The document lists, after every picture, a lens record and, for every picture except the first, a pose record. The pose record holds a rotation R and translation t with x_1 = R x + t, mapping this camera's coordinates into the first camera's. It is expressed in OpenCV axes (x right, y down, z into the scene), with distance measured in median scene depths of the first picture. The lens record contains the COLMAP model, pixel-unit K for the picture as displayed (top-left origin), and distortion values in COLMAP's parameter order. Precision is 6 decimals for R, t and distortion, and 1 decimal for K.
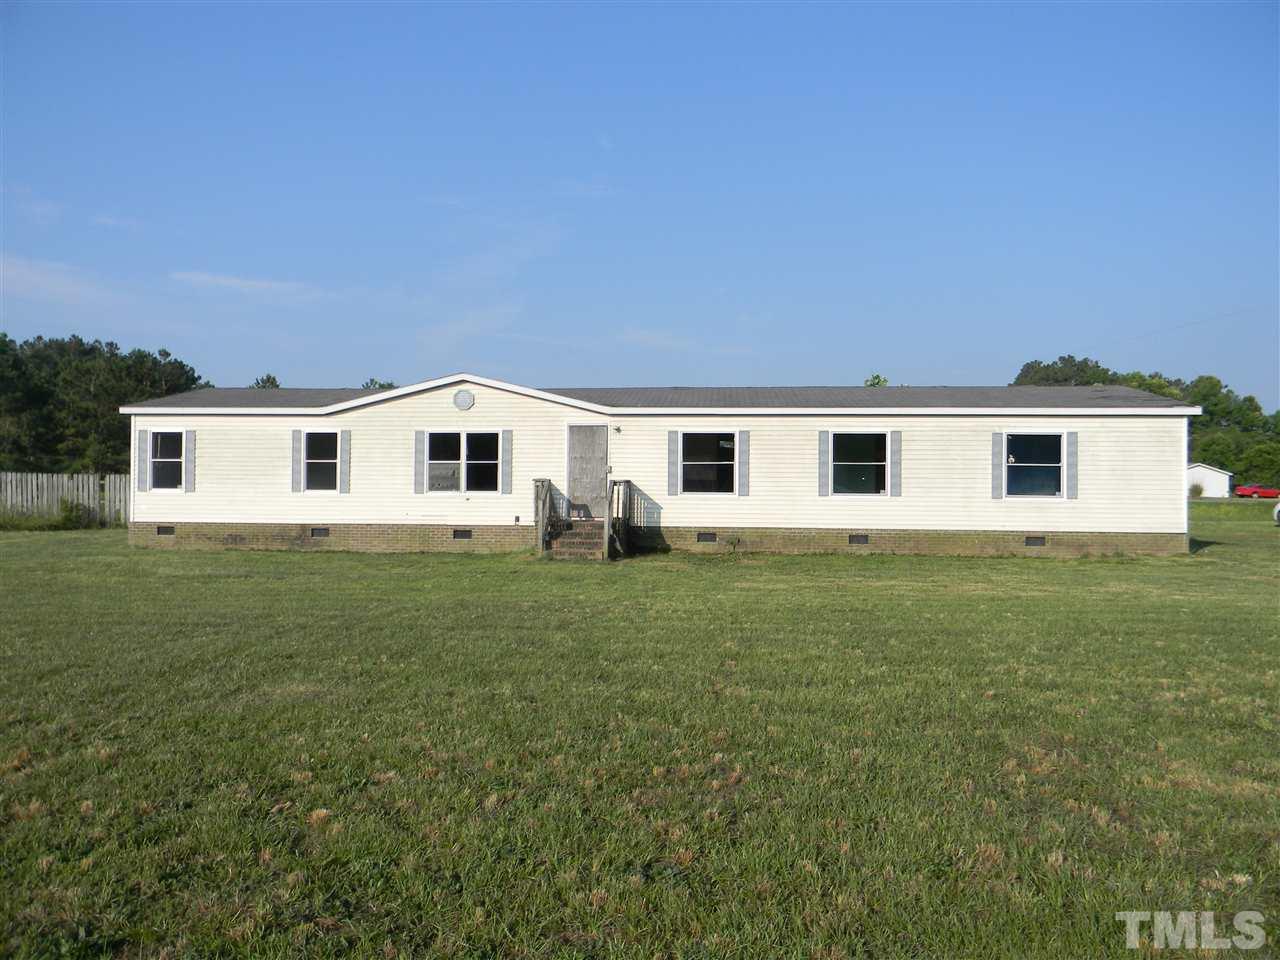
lens RADIAL K [[911.8, 0, 640.0], [0, 911.8, 480.0], [0, 0, 1]] dist [0.029163, 0.000755]
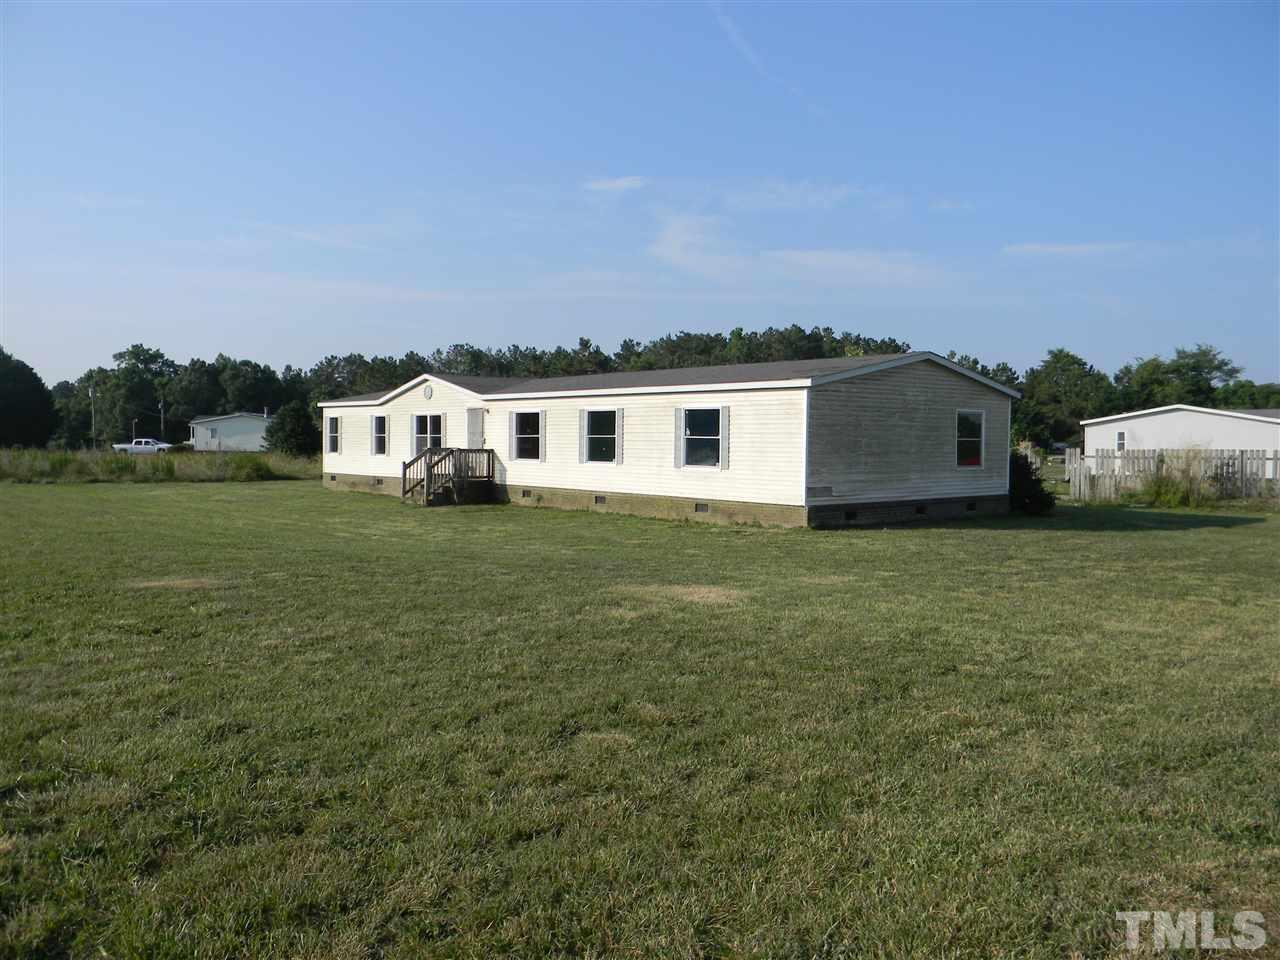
lens RADIAL K [[1021.3, 0, 640.0], [0, 1021.3, 480.0], [0, 0, 1]] dist [0.004454, -0.000096]
pose [[0.719080, 0.029173, -0.694315, 1.179390], [-0.016644, 0.999555, 0.024761, 0.005123], [0.694728, -0.006249, 0.719245, 0.078744]]
